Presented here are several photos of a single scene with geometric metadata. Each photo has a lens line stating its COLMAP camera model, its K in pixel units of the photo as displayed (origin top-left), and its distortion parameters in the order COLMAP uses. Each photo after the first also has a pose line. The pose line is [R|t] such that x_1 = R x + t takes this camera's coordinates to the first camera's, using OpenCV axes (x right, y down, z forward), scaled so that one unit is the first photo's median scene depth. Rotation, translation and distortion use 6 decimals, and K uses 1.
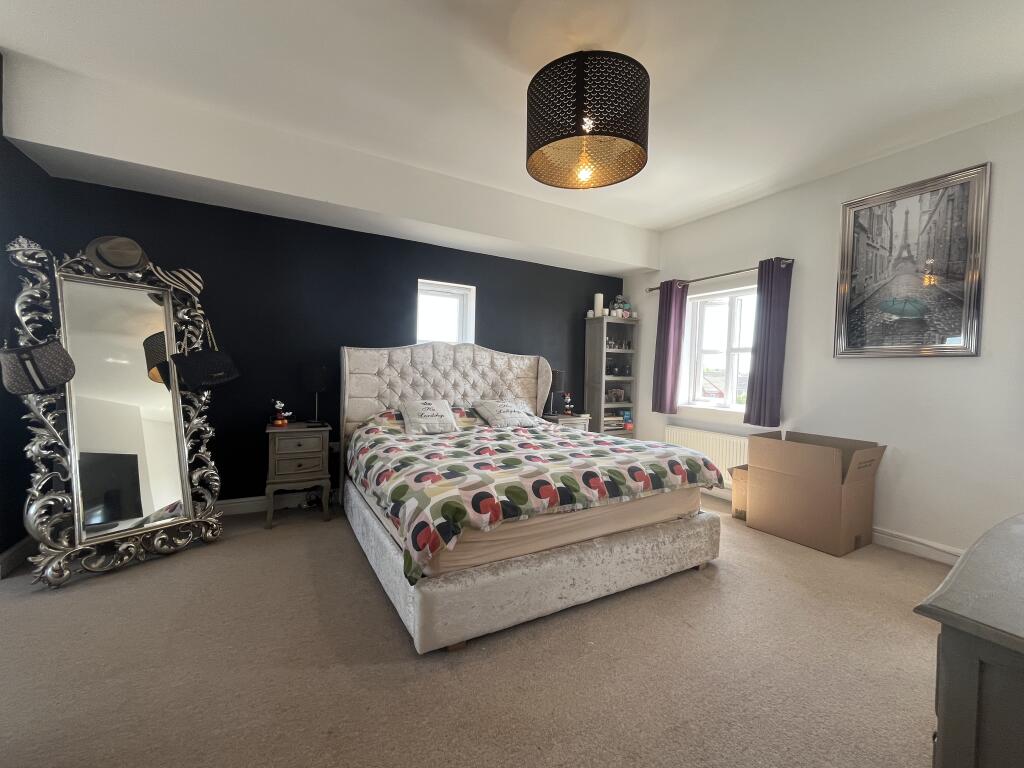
lens RADIAL K [[420.8, 0, 512.0], [0, 420.8, 384.0], [0, 0, 1]] dist [-0.000857, -0.000152]
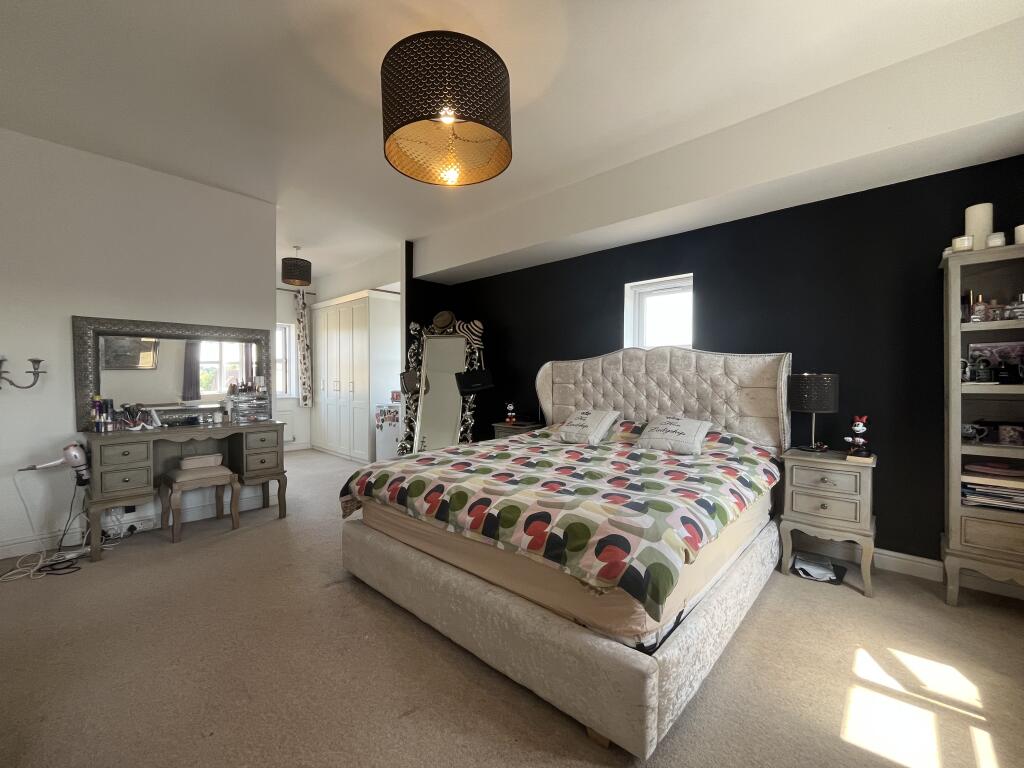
lens RADIAL K [[420.8, 0, 512.0], [0, 420.8, 384.0], [0, 0, 1]] dist [-0.000857, -0.000152]
pose [[0.306202, -0.014817, -0.951851, 0.749814], [-0.025027, 0.999408, -0.023608, 0.006559], [0.951638, 0.031051, 0.305650, 0.591034]]
